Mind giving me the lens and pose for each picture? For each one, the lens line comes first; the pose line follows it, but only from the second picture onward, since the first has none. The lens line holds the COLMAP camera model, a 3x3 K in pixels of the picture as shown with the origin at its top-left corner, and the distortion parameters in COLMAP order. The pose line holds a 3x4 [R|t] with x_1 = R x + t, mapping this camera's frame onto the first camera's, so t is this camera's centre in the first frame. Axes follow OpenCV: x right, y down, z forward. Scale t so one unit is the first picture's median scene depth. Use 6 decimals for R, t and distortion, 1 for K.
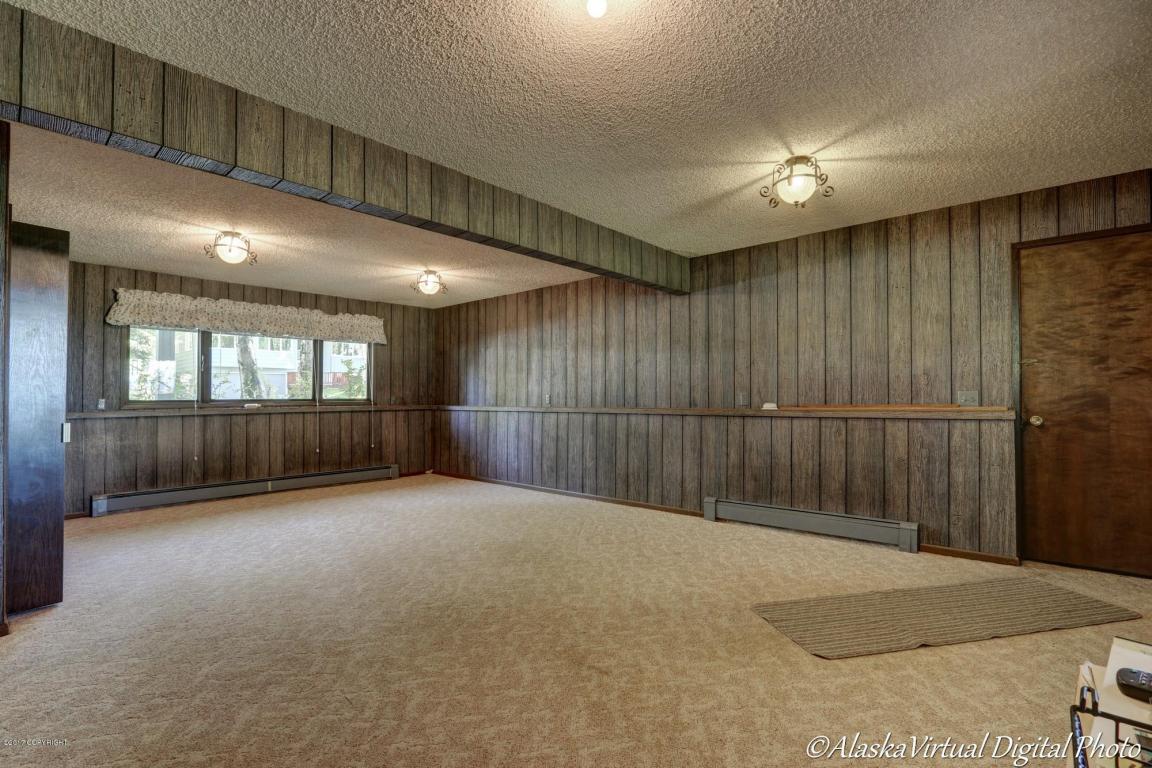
lens RADIAL K [[534.2, 0, 573.6], [0, 534.2, 388.4], [0, 0, 1]] dist [-0.021787, 0.000265]
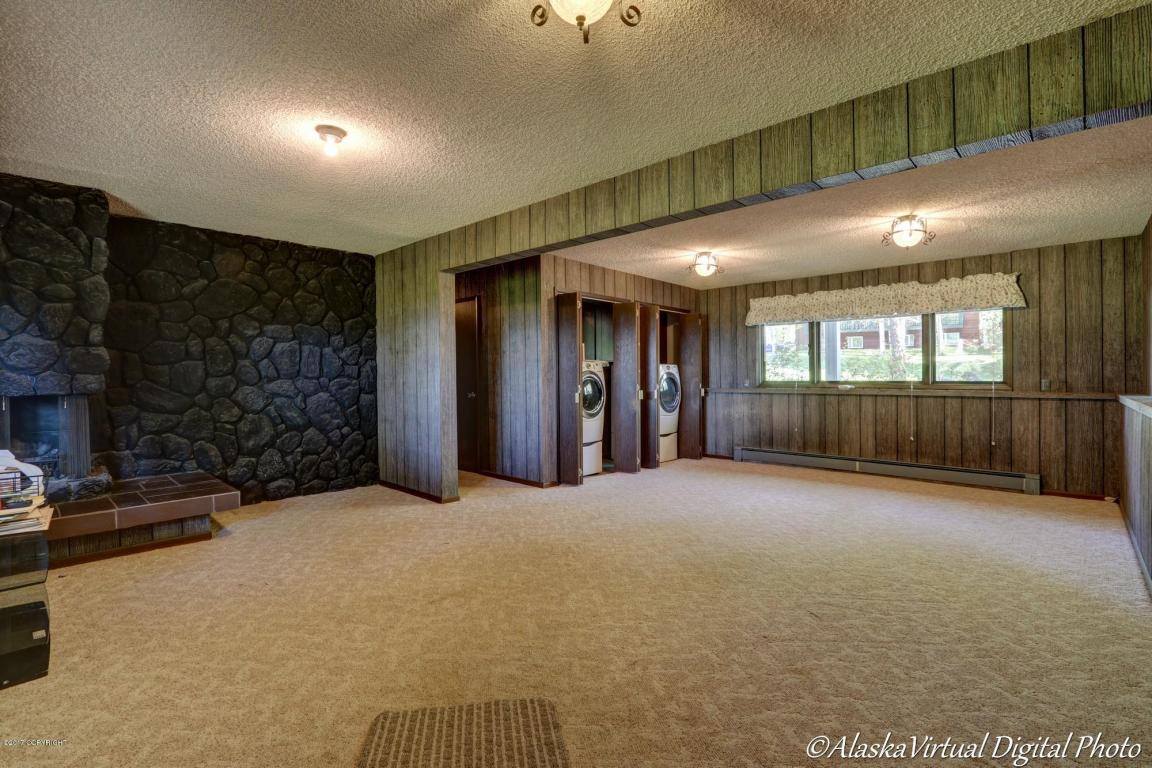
lens RADIAL K [[534.2, 0, 574.0], [0, 534.2, 378.5], [0, 0, 1]] dist [-0.021787, 0.000265]
pose [[-0.029068, 0.007453, -0.999550, 0.495988], [0.014610, 0.999869, 0.007030, 0.000457], [0.999471, -0.014399, -0.029174, 0.525151]]
